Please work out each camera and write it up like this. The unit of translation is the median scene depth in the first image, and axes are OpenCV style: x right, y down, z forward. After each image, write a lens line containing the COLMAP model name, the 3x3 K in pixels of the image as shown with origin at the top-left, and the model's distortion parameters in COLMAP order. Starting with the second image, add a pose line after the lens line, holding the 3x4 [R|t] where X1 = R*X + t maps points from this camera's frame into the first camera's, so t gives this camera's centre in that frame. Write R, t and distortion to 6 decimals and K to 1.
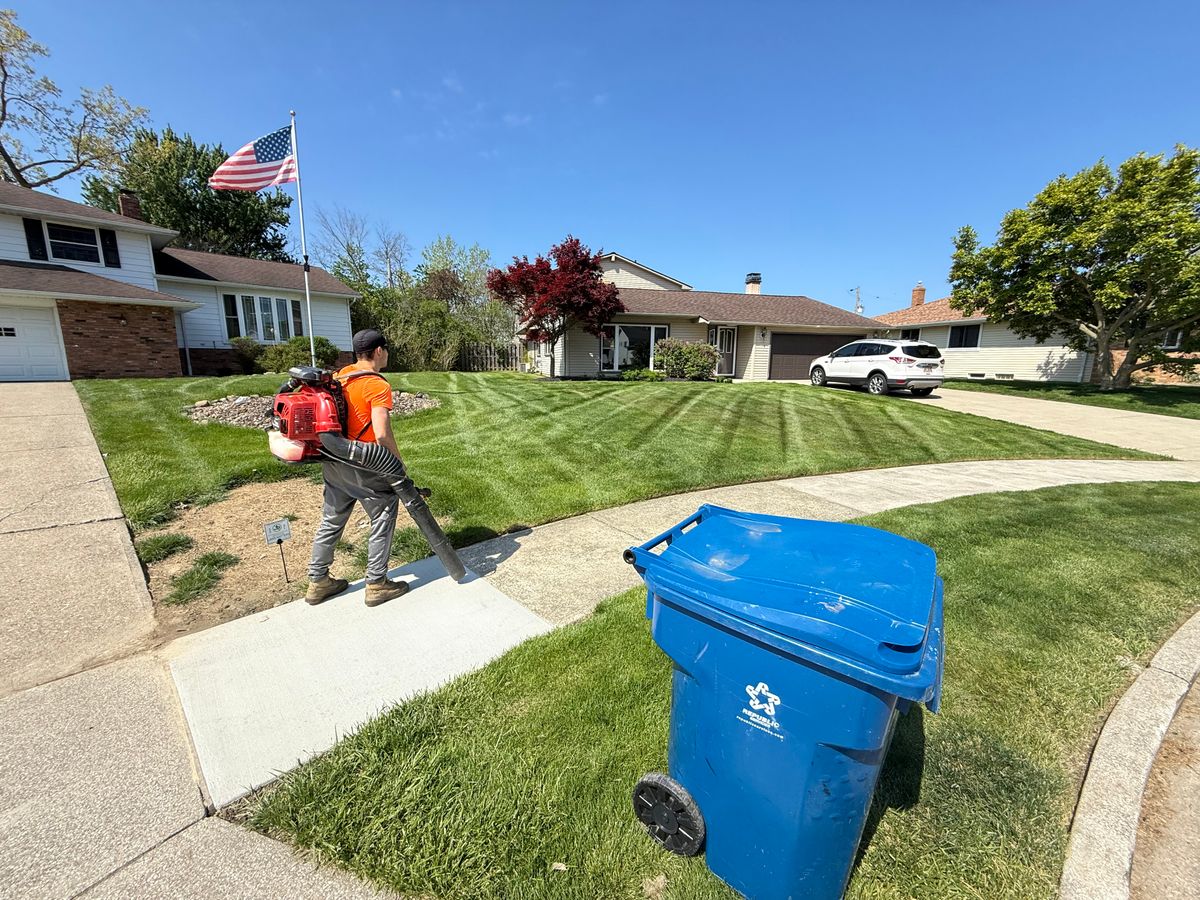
lens RADIAL K [[468.4, 0, 600.0], [0, 468.4, 450.0], [0, 0, 1]] dist [-0.004468, -0.000136]
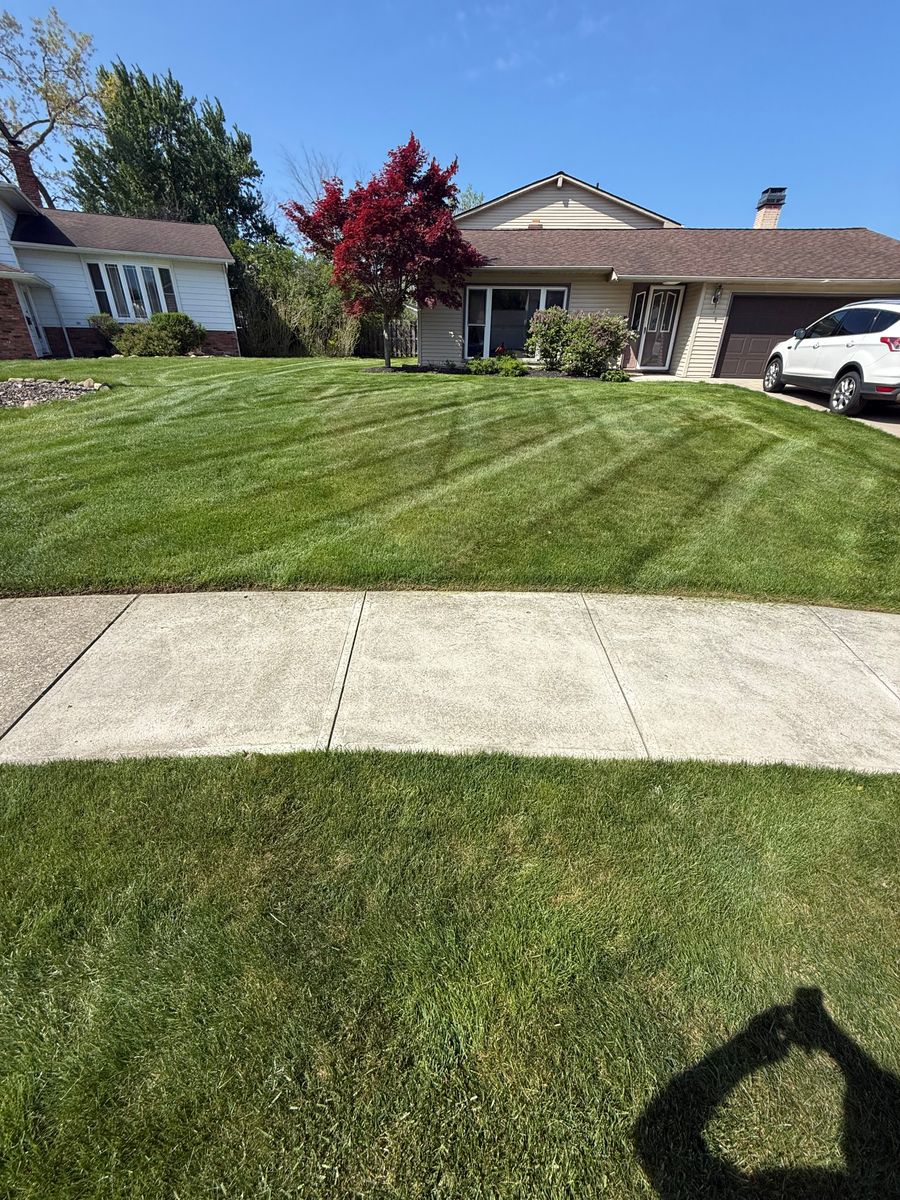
lens RADIAL K [[468.4, 0, 450.0], [0, 468.4, 600.0], [0, 0, 1]] dist [-0.004468, -0.000136]
pose [[0.935301, 0.174345, -0.307921, 0.279346], [-0.072790, 0.946381, 0.314744, -0.035146], [0.346285, -0.271967, 0.897842, 0.204699]]
